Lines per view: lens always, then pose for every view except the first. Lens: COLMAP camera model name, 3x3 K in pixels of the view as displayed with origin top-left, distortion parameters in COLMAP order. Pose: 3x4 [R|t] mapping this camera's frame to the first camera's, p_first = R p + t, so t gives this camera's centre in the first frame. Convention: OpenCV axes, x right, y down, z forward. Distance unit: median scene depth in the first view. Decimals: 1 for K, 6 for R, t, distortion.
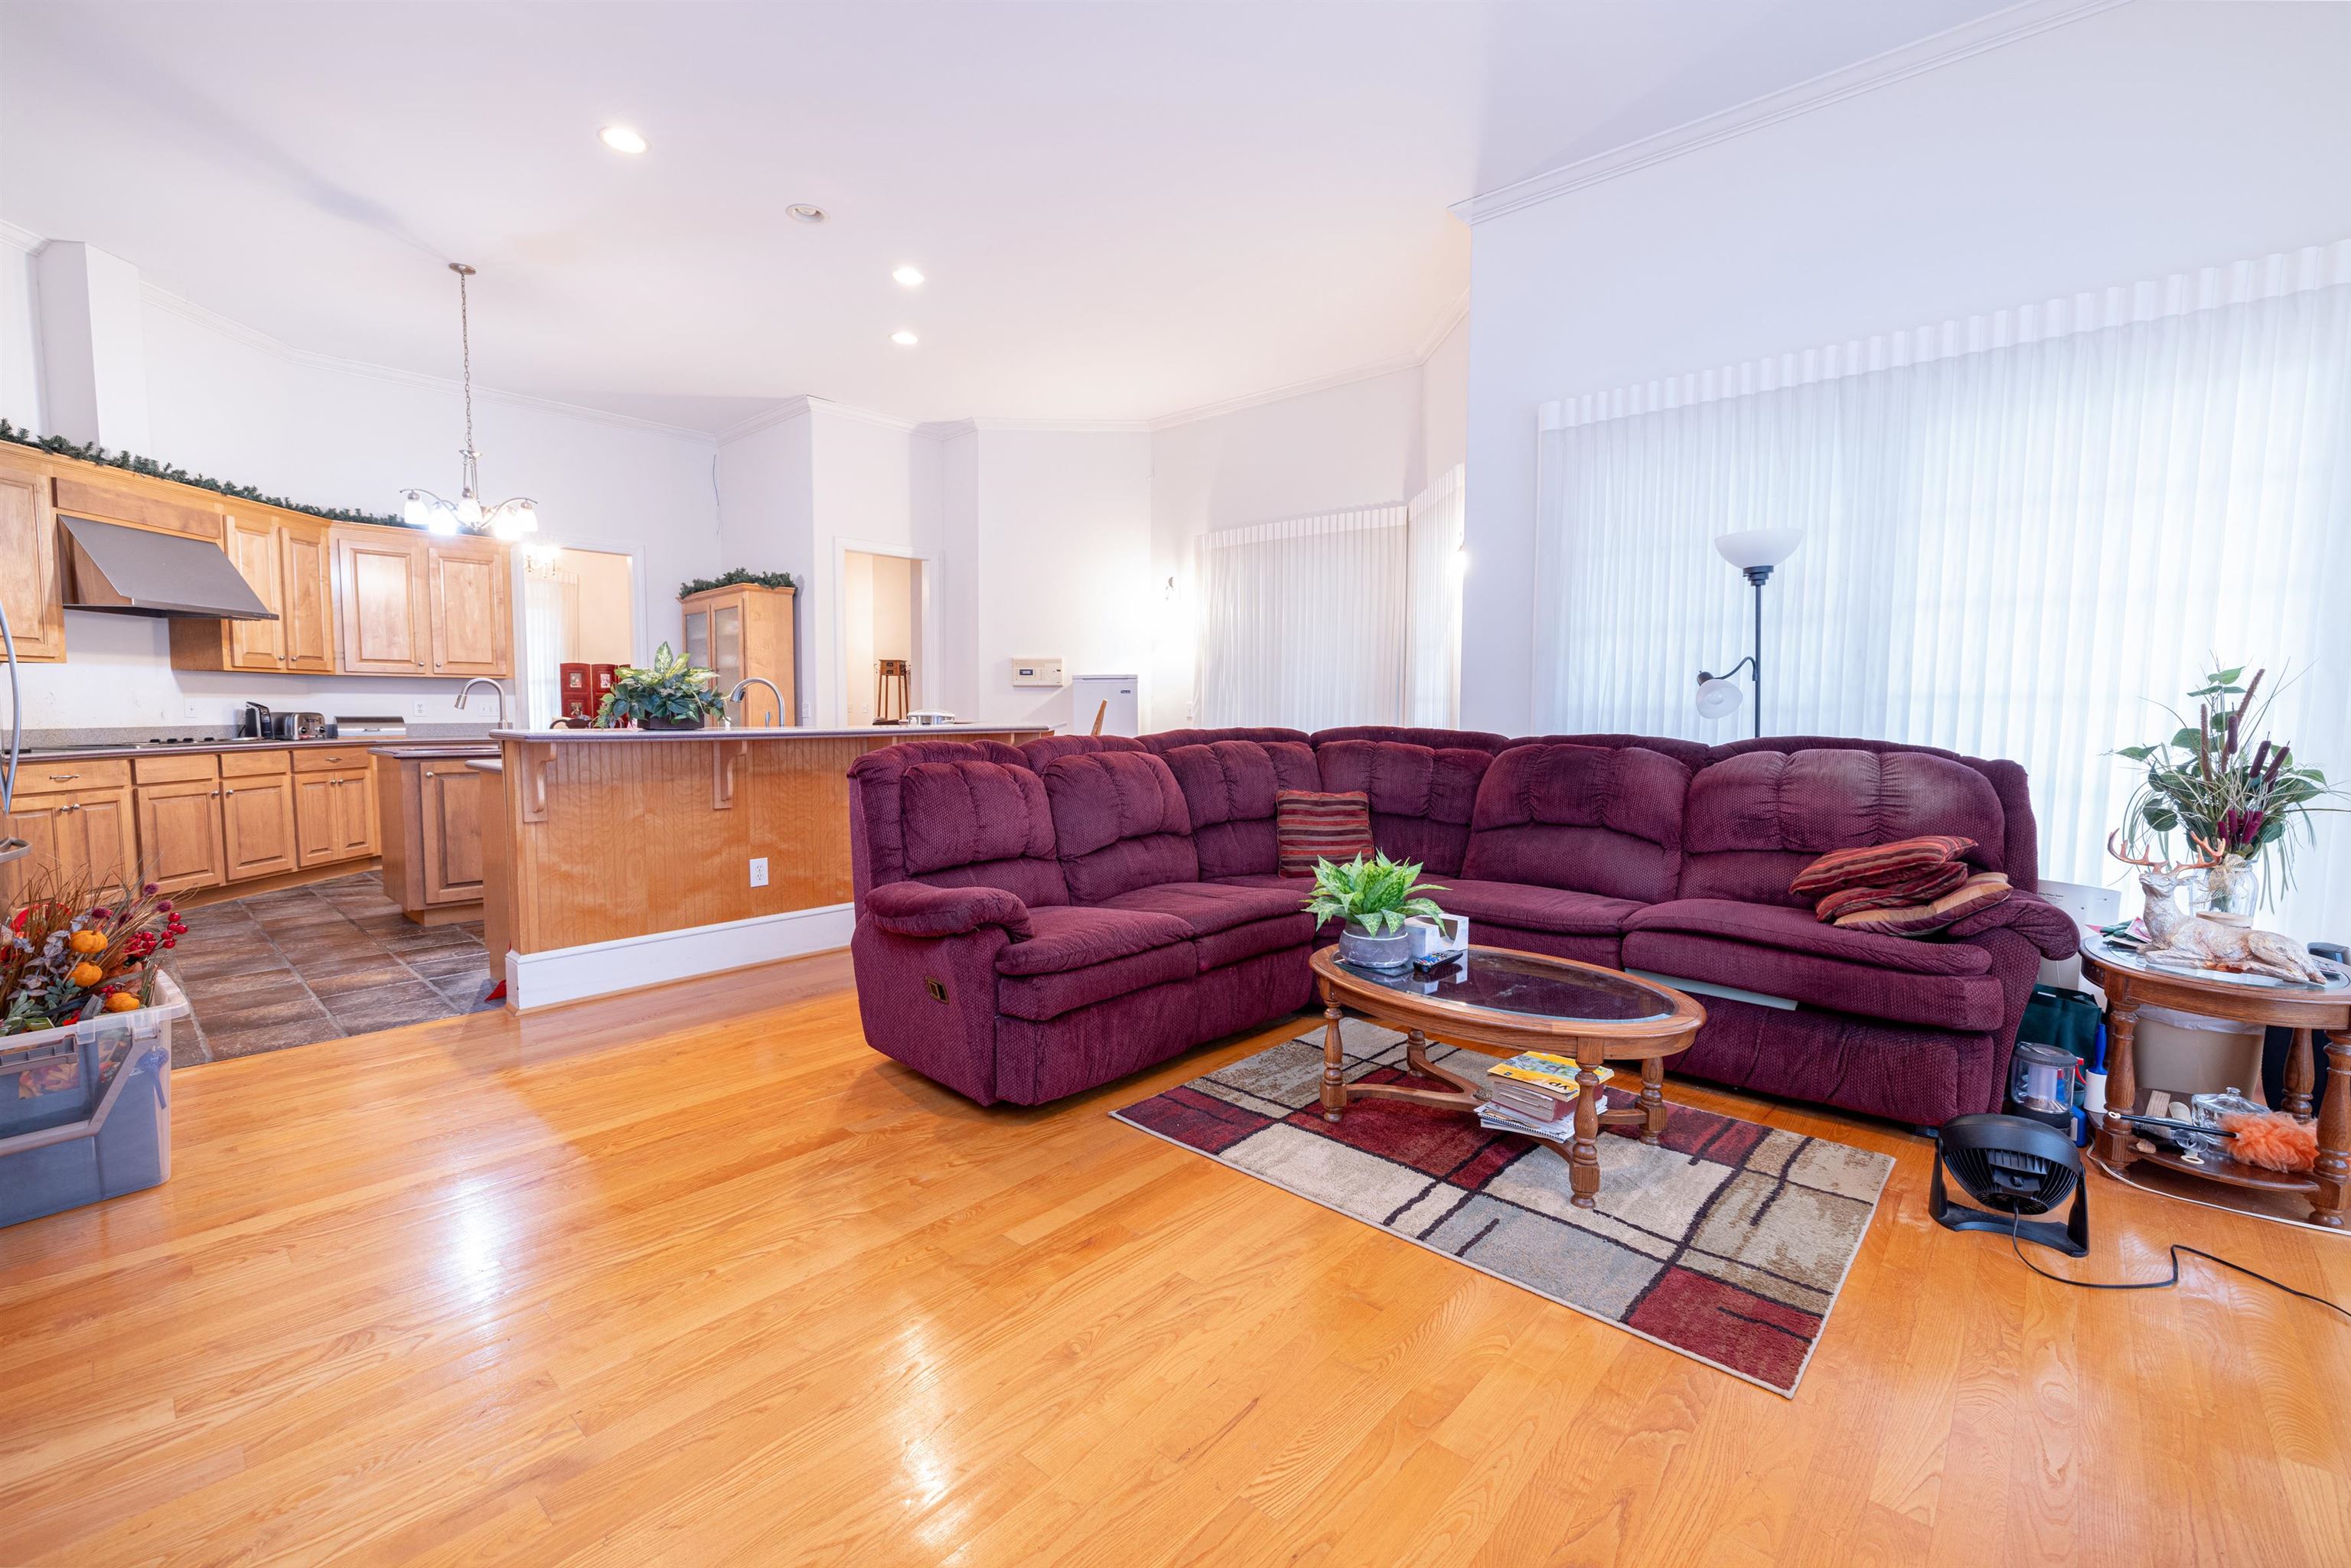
lens RADIAL K [[982.2, 0, 1179.5], [0, 982.2, 773.6], [0, 0, 1]] dist [0.001937, -0.000005]
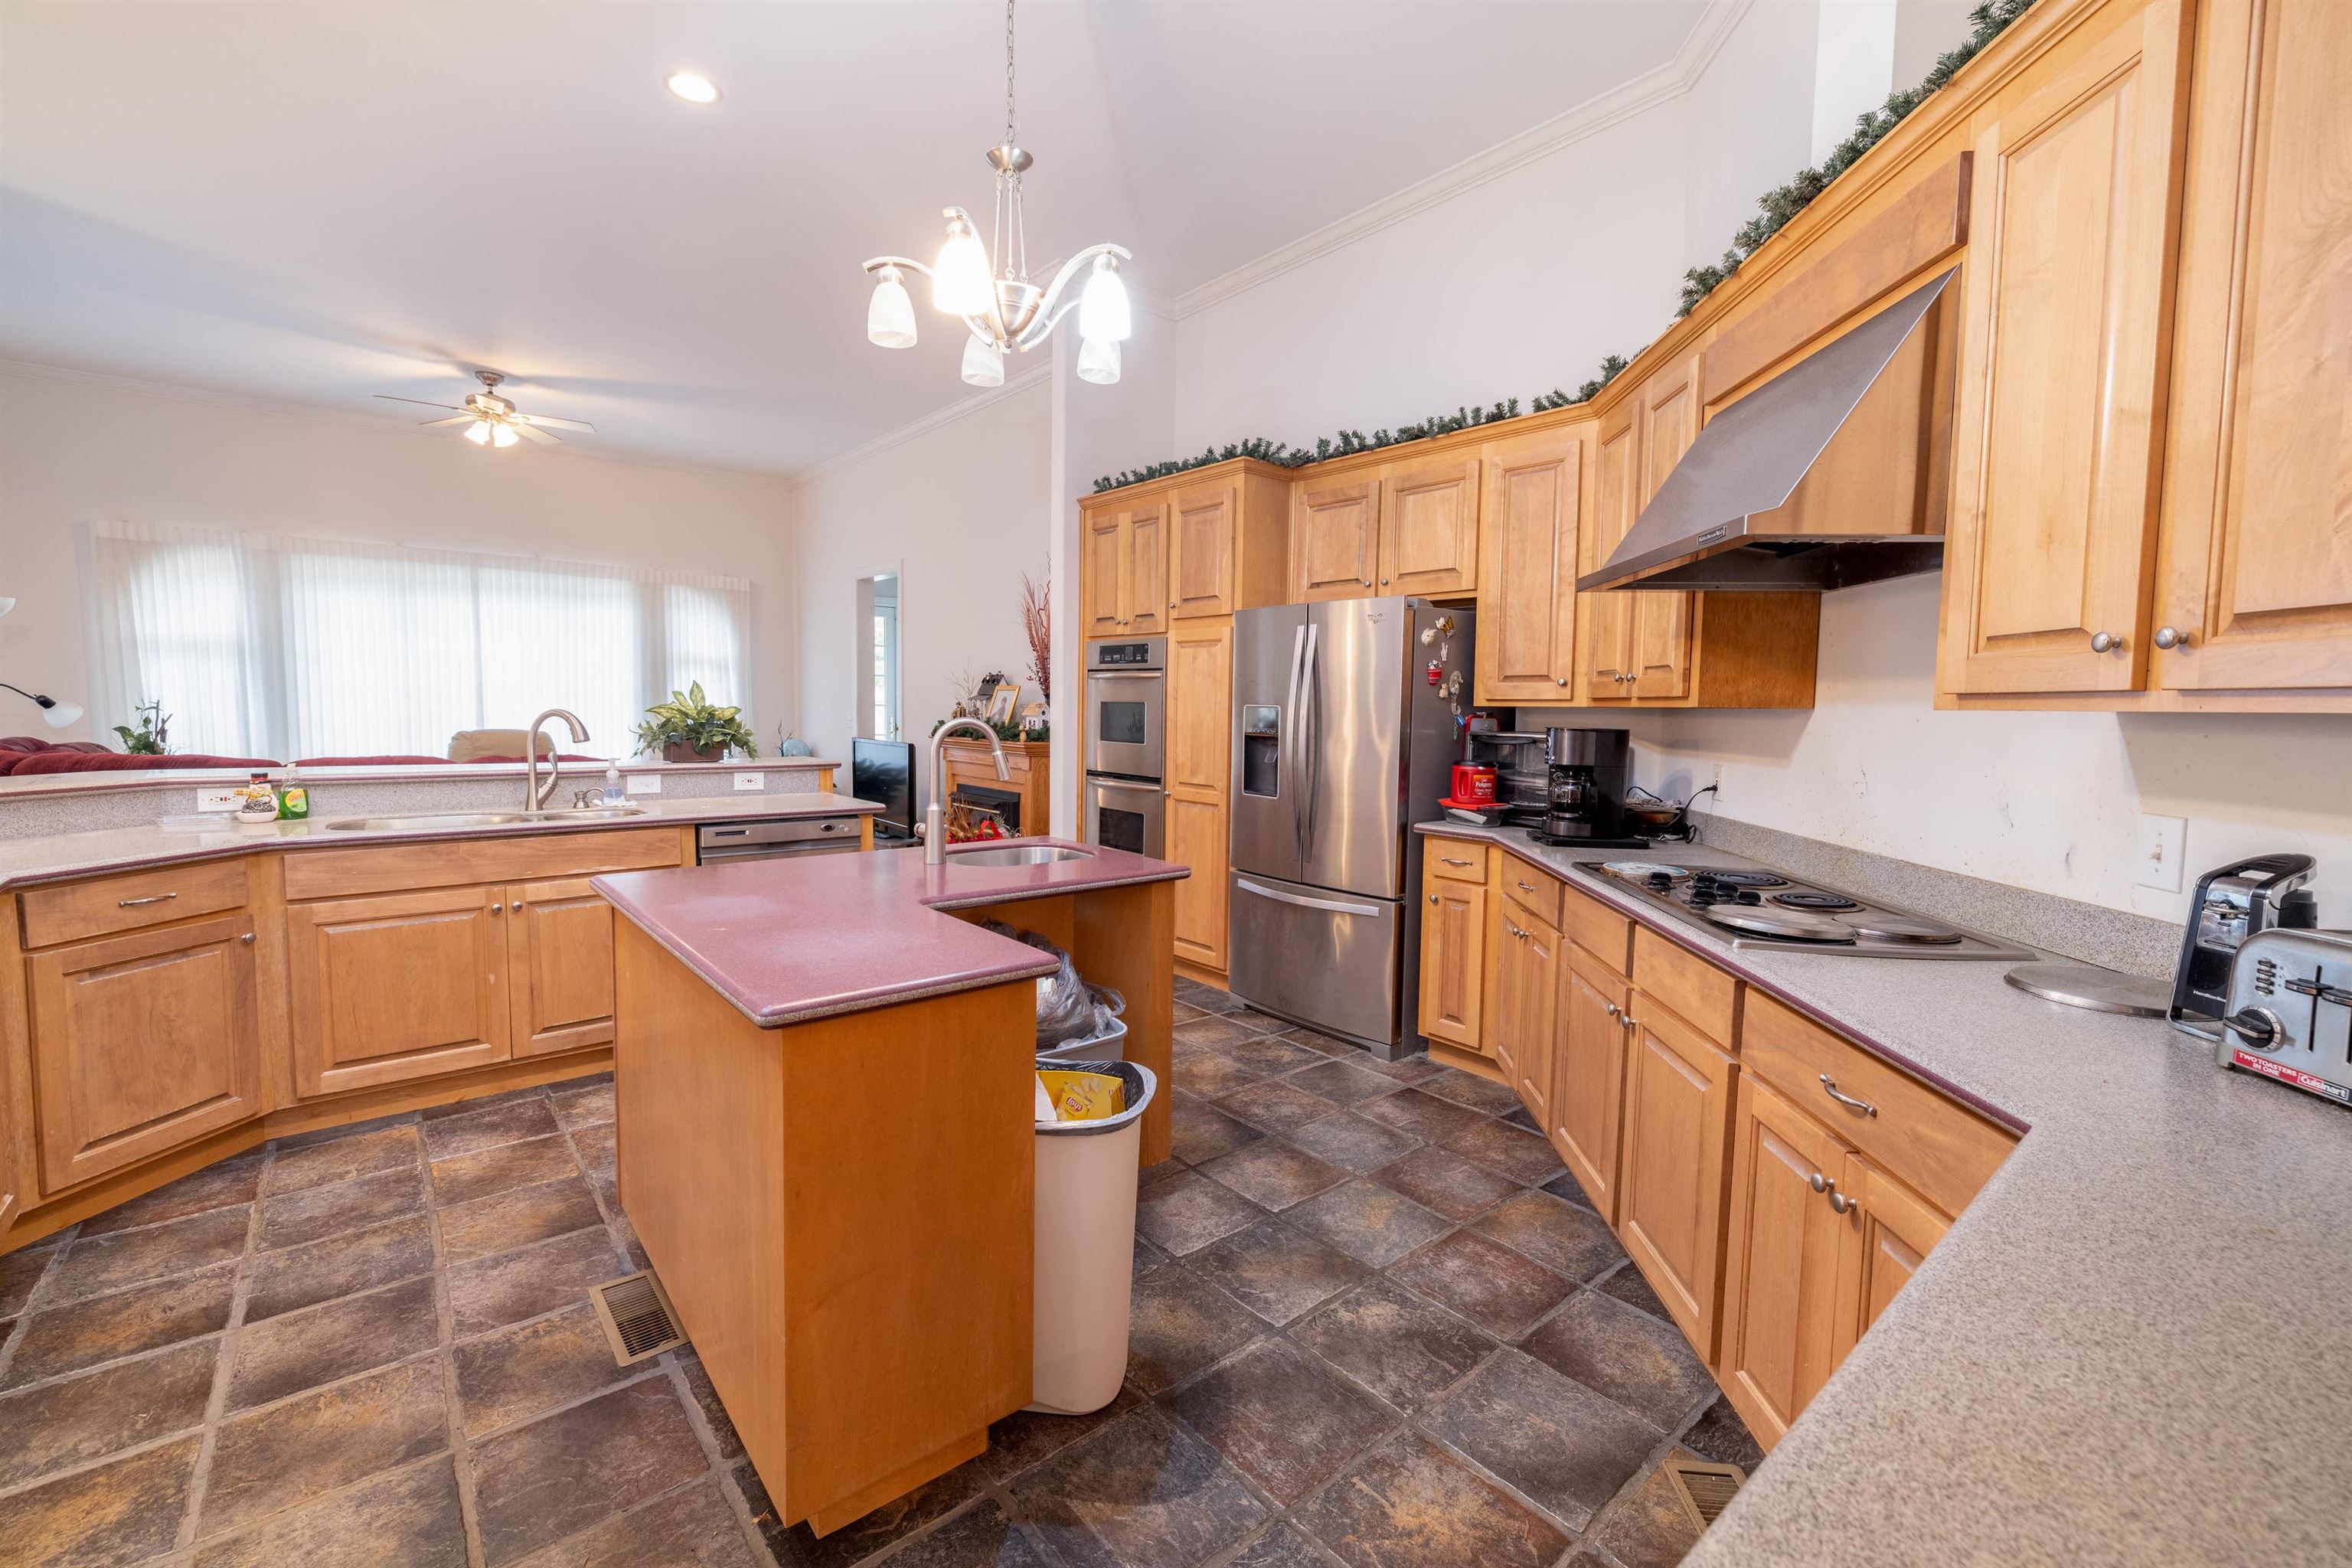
lens RADIAL K [[982.6, 0, 1180.0], [0, 982.6, 773.6], [0, 0, 1]] dist [0.001937, -0.000005]
pose [[-0.990731, -0.025873, 0.133348, -0.771601], [-0.007628, 0.990740, 0.135558, -0.120022], [-0.135621, 0.133284, -0.981755, 1.280247]]
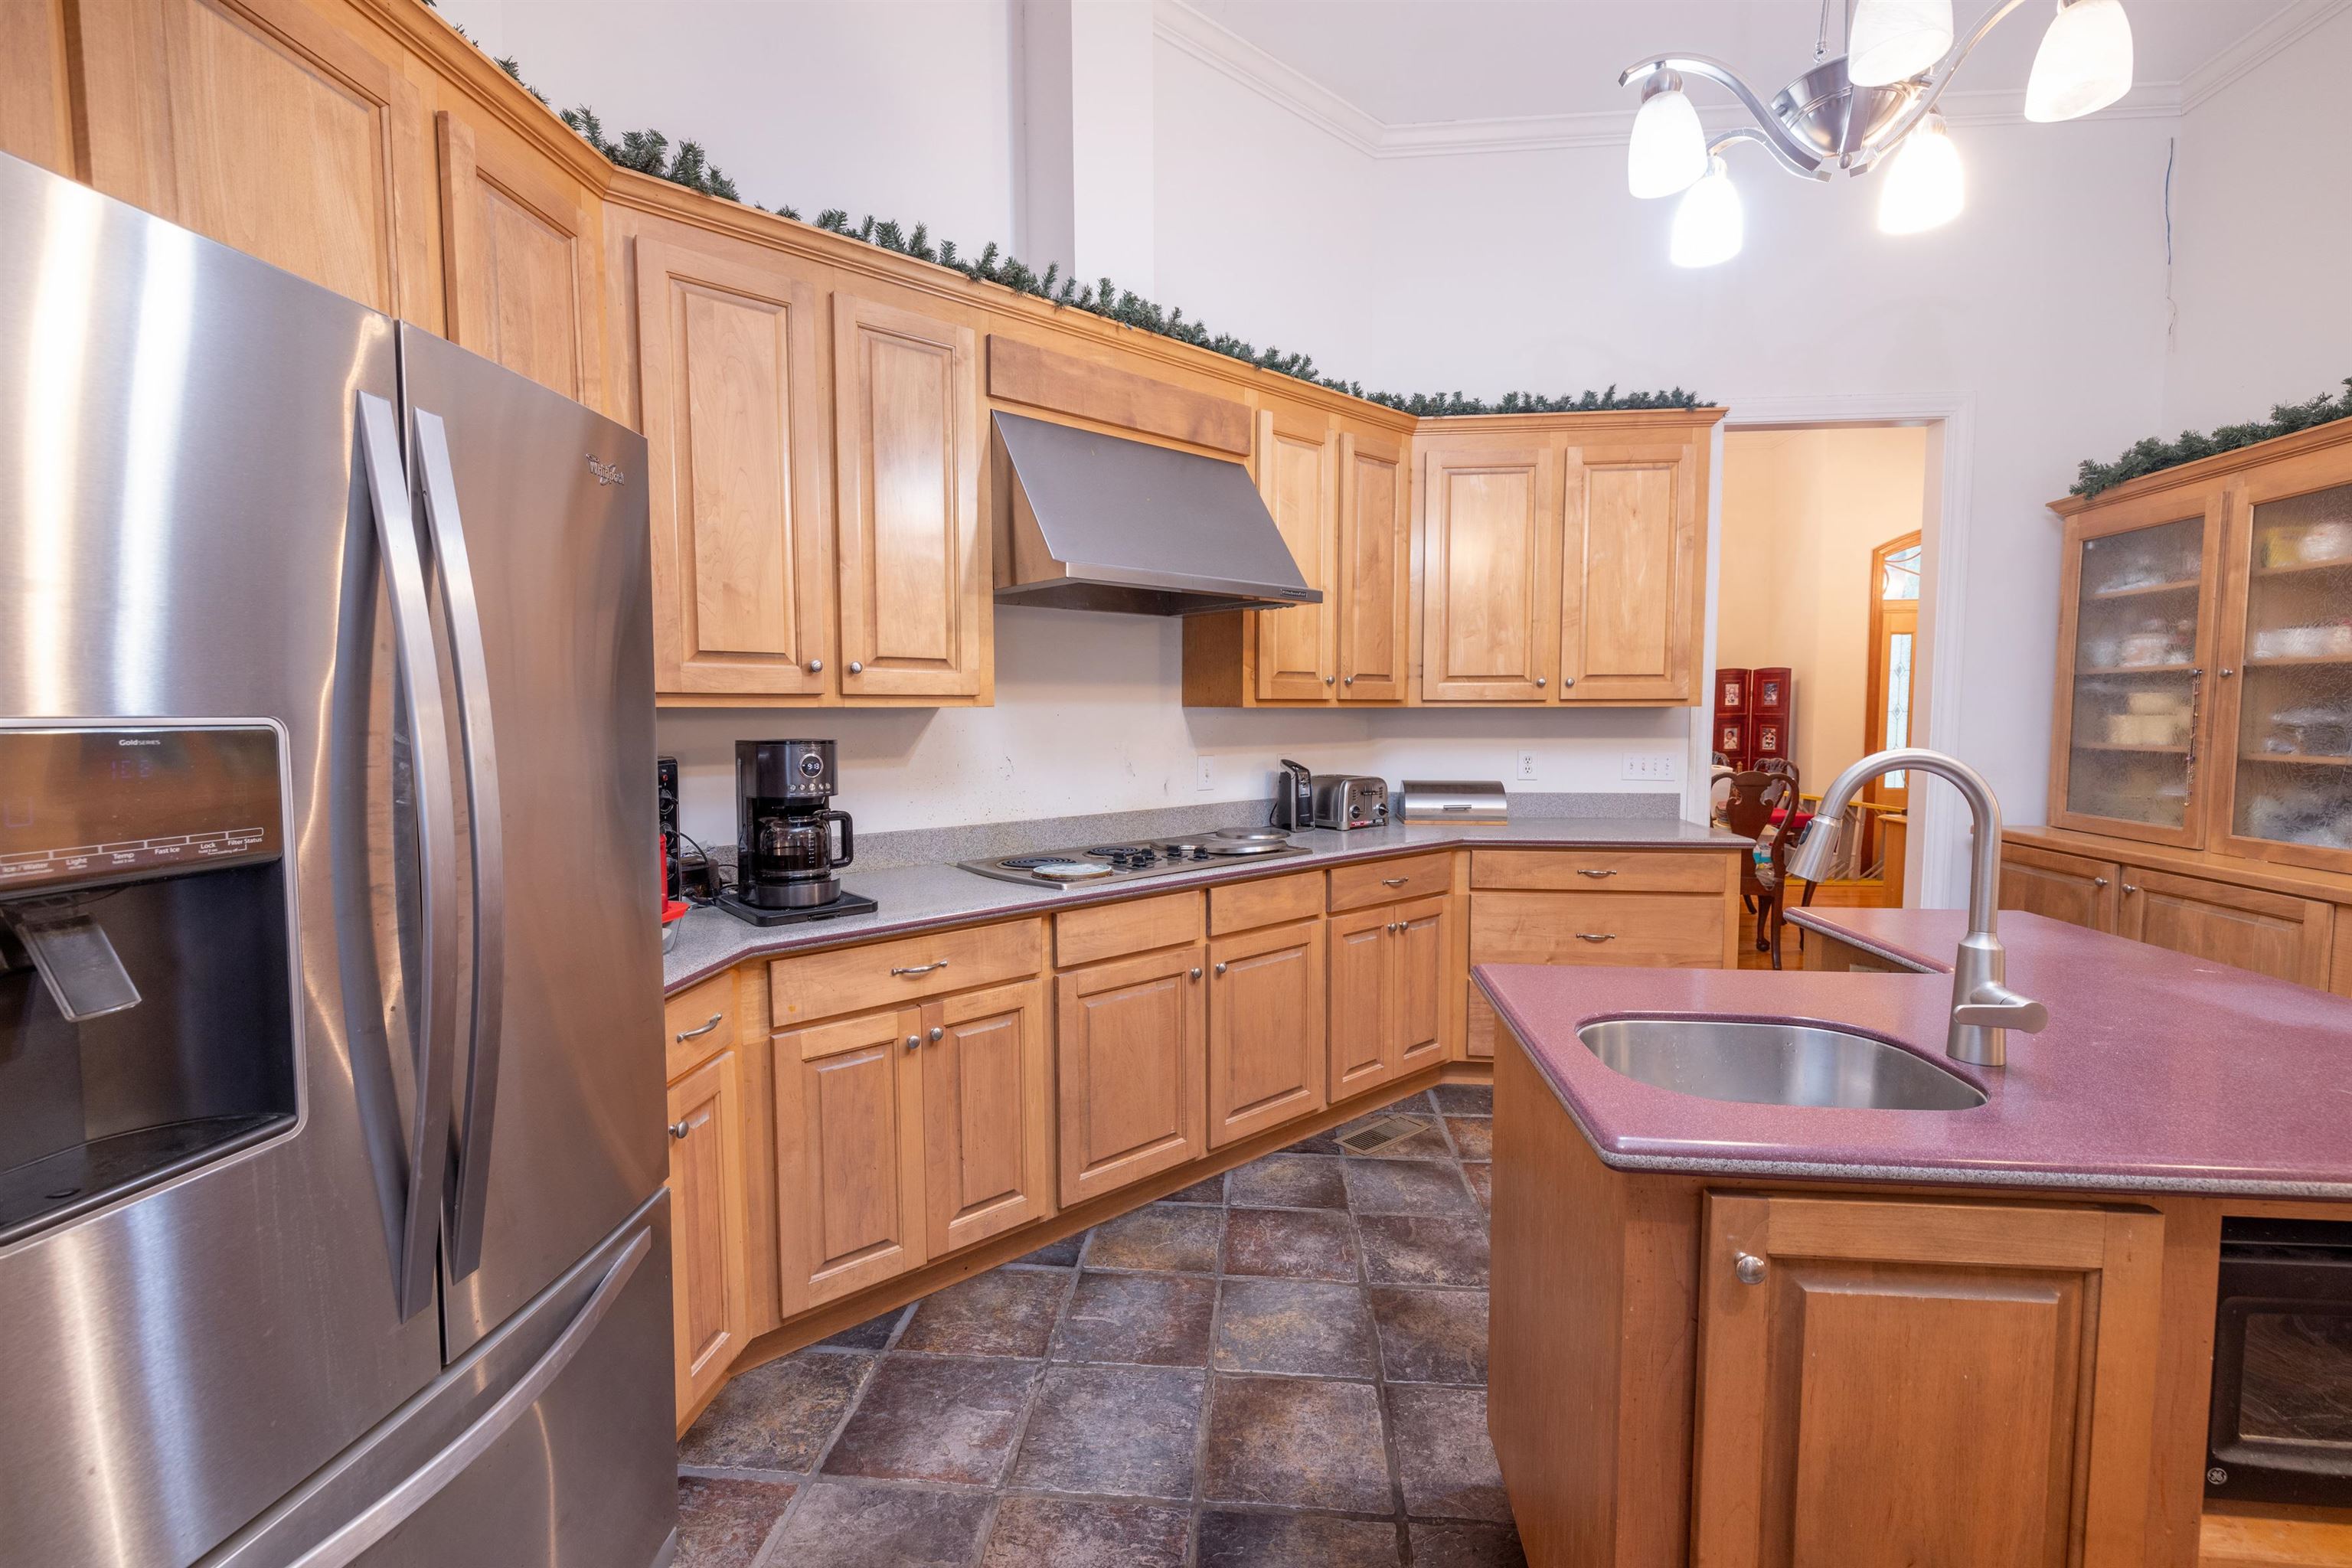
lens RADIAL K [[982.6, 0, 1180.0], [0, 982.6, 773.6], [0, 0, 1]] dist [0.001937, -0.000005]
pose [[0.593266, 0.047674, -0.803593, -0.553556], [-0.049415, 0.998519, 0.022757, -0.078155], [0.803488, 0.026209, 0.594743, 0.645687]]
